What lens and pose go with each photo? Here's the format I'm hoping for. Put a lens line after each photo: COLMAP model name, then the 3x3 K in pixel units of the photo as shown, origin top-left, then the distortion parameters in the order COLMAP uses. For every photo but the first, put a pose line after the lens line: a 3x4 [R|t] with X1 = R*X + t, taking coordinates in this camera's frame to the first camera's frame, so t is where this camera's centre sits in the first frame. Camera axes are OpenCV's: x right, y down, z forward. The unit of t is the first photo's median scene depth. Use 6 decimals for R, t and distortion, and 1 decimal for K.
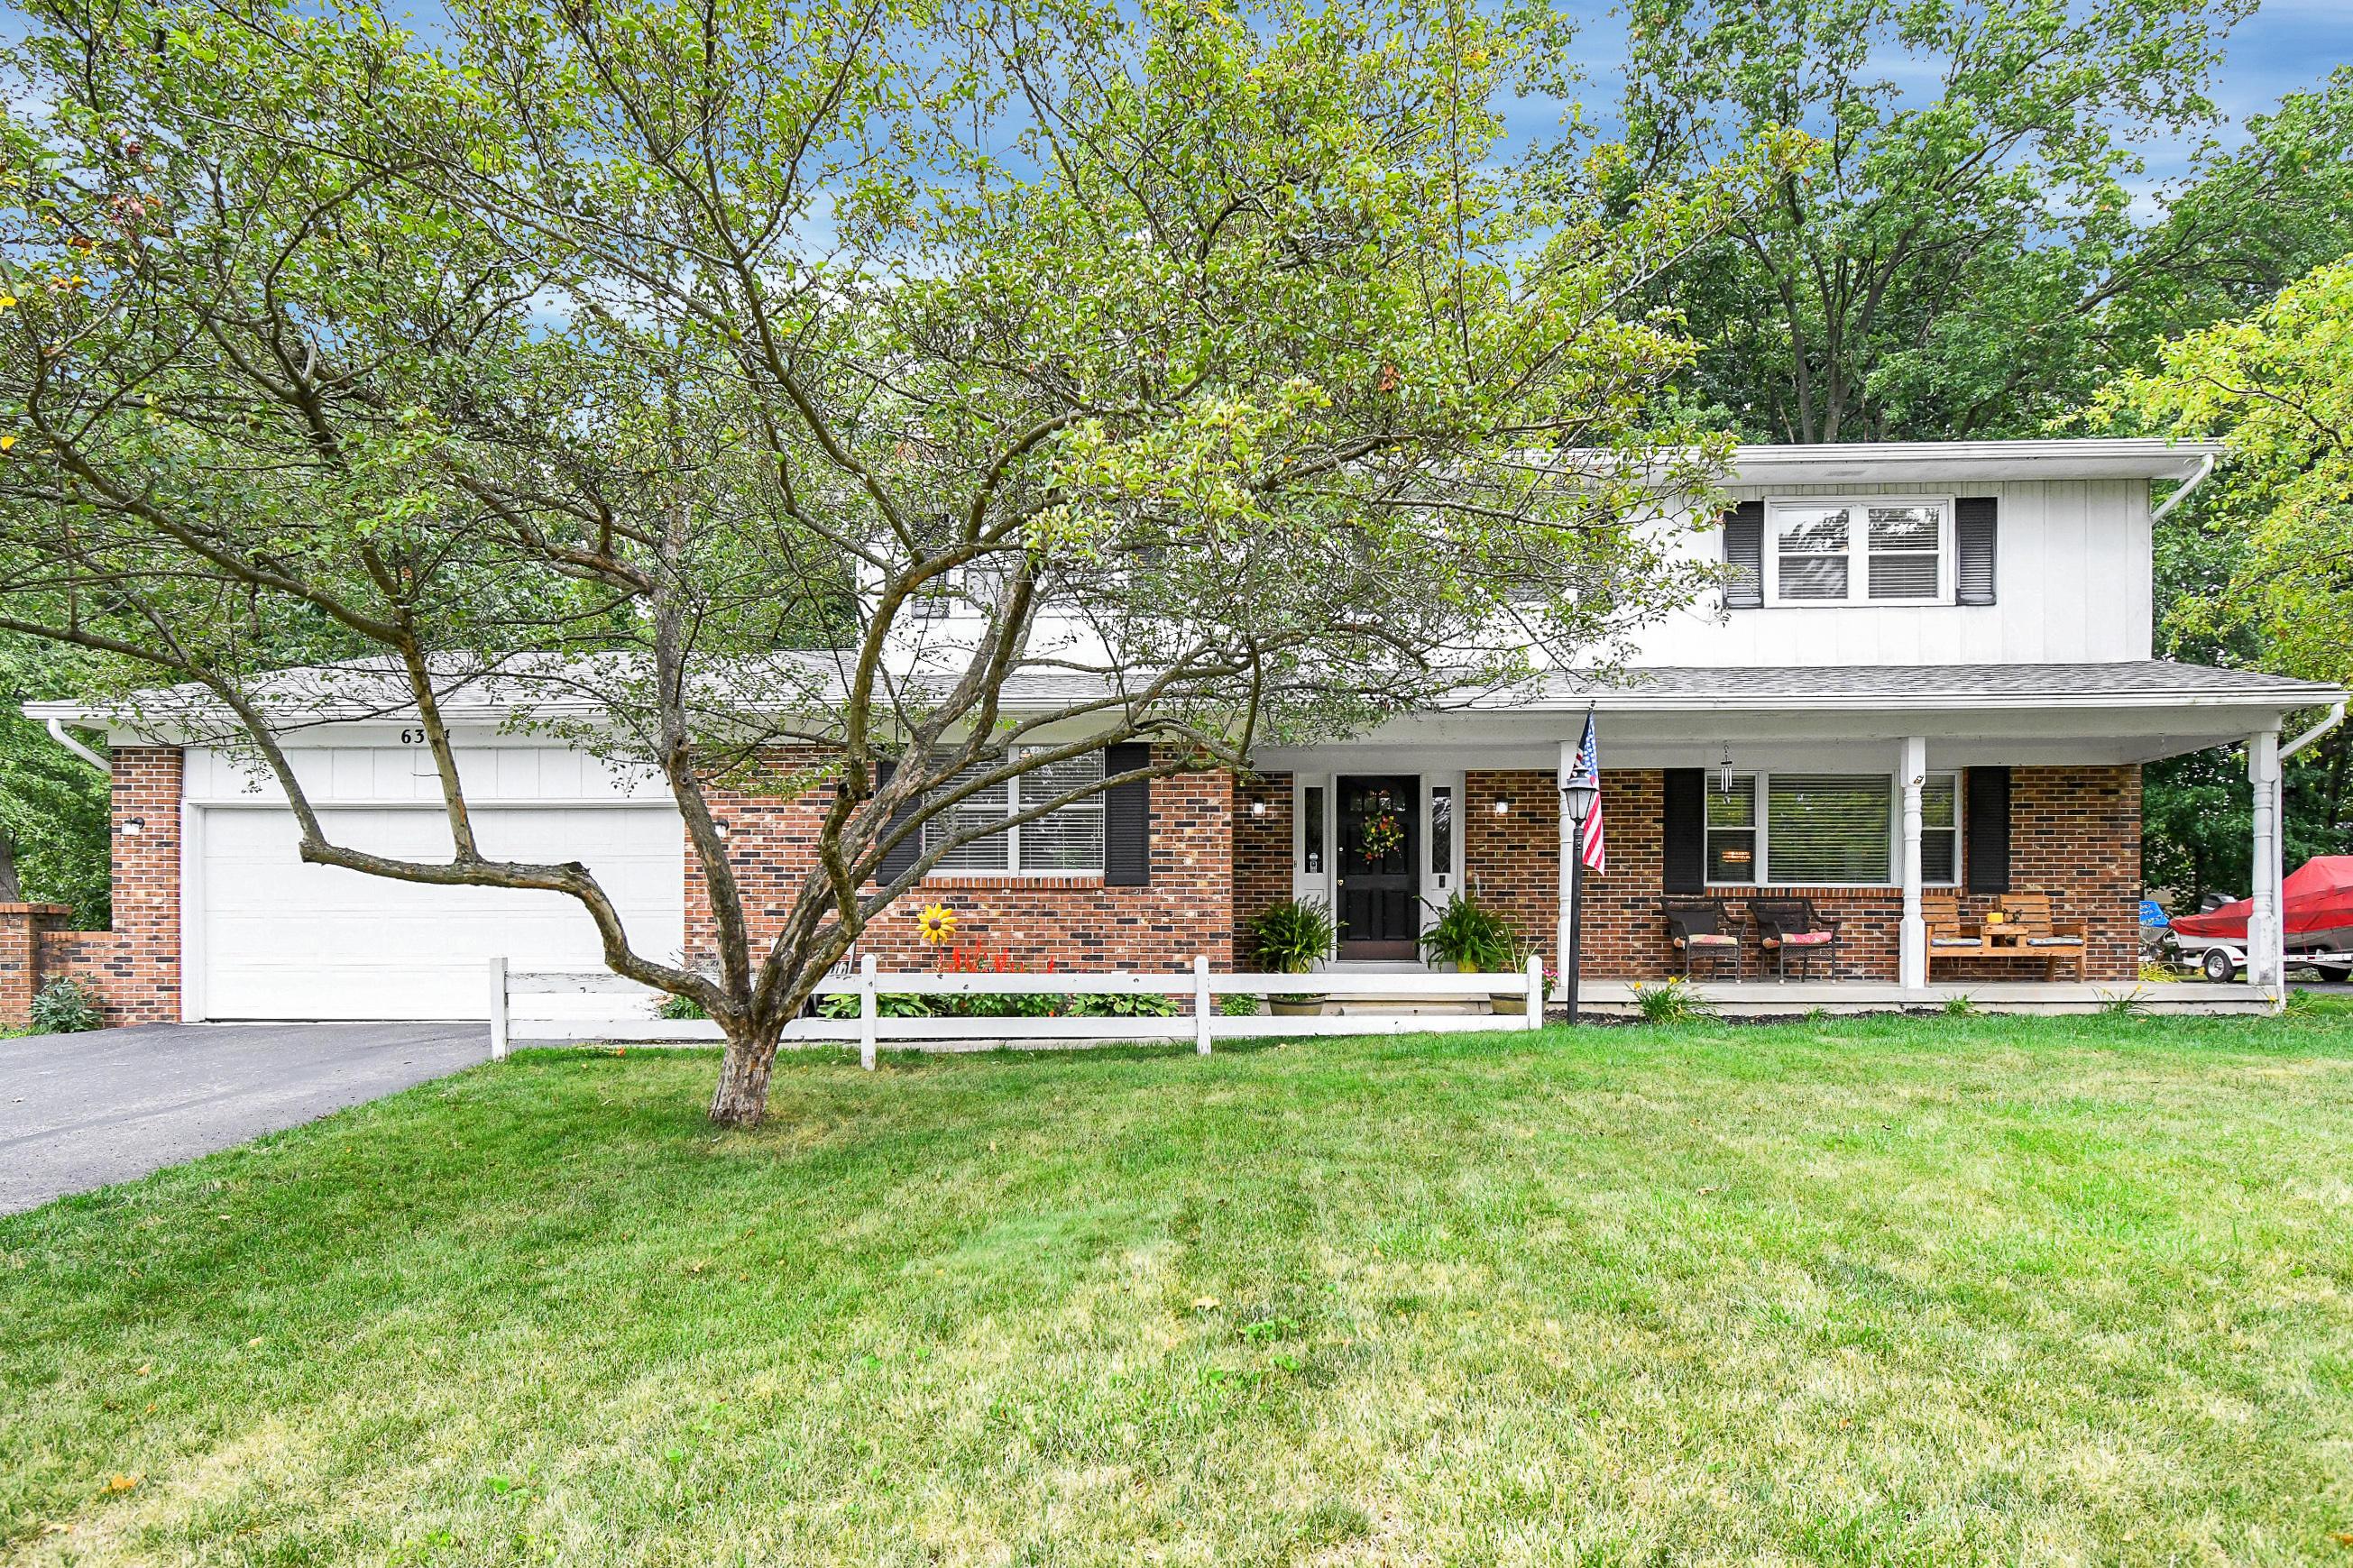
lens RADIAL K [[1222.8, 0, 1178.5], [0, 1222.8, 970.6], [0, 0, 1]] dist [0.000737, -0.000108]
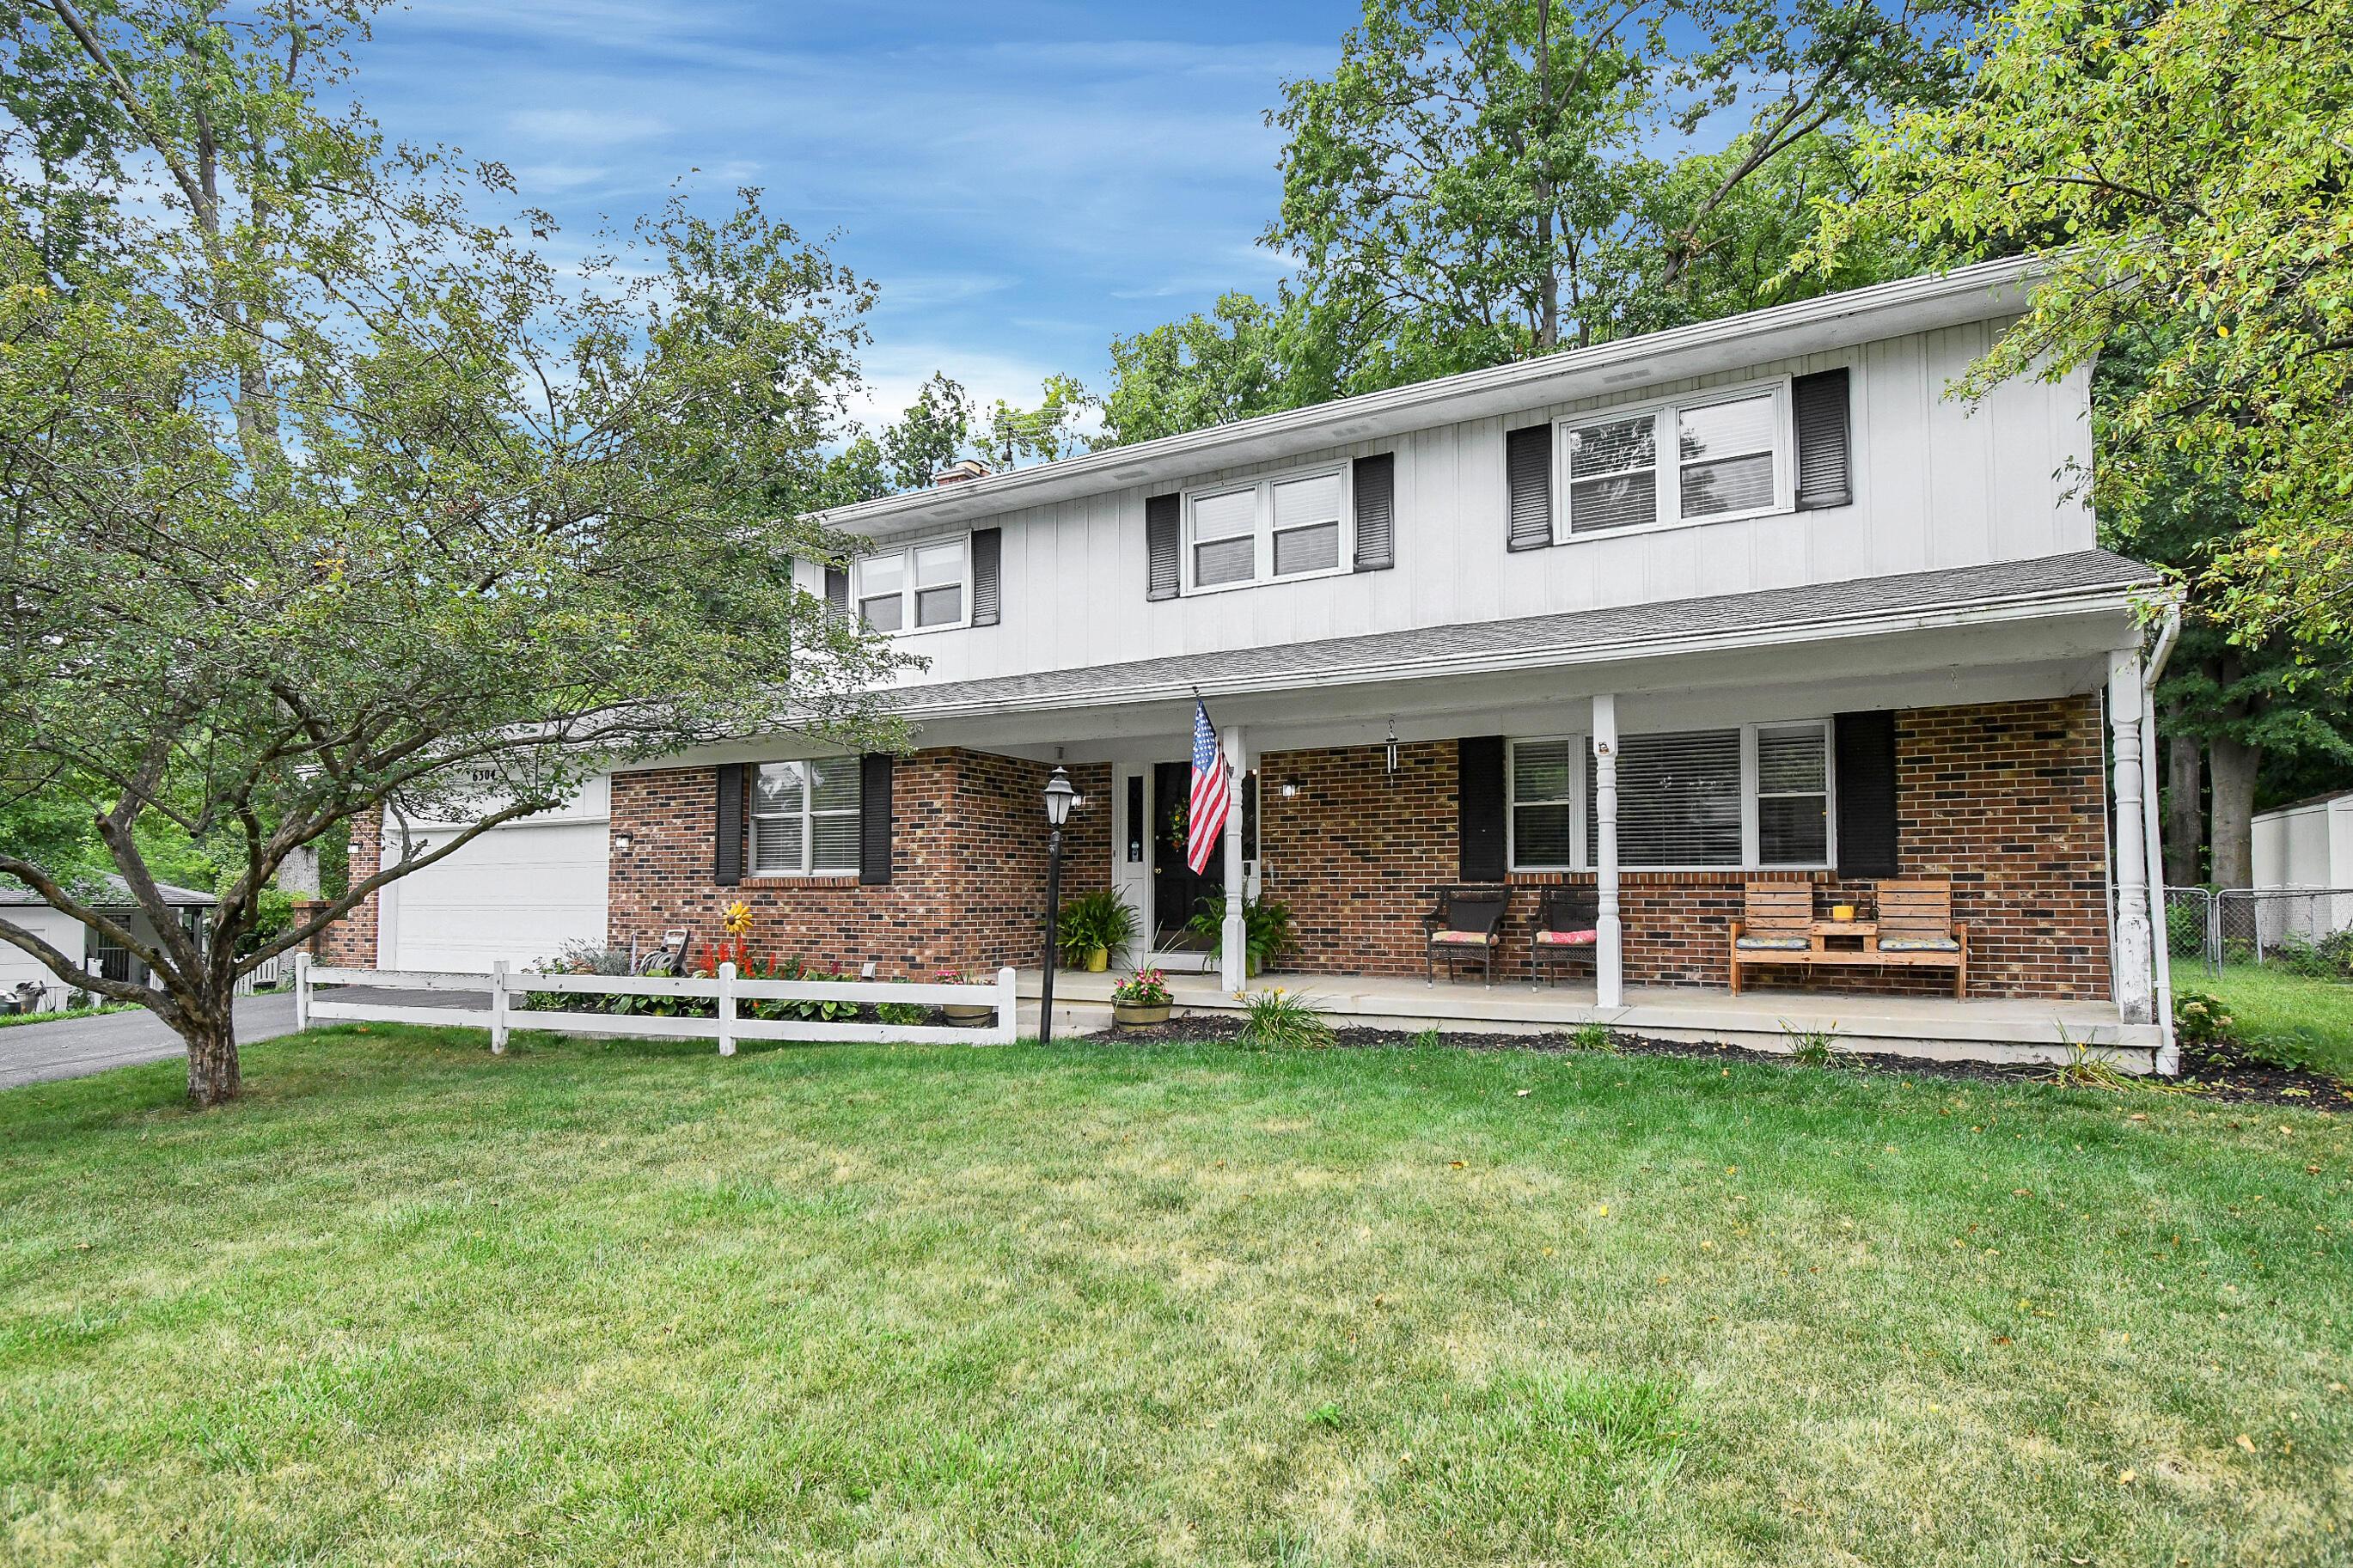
lens RADIAL K [[1173.3, 0, 1174.3], [0, 1173.3, 856.9], [0, 0, 1]] dist [0.002749, 0.000154]
pose [[0.906317, -0.019189, -0.422163, 0.609781], [-0.002519, 0.998705, -0.050804, -0.039911], [0.422591, 0.047109, 0.905095, 0.166234]]
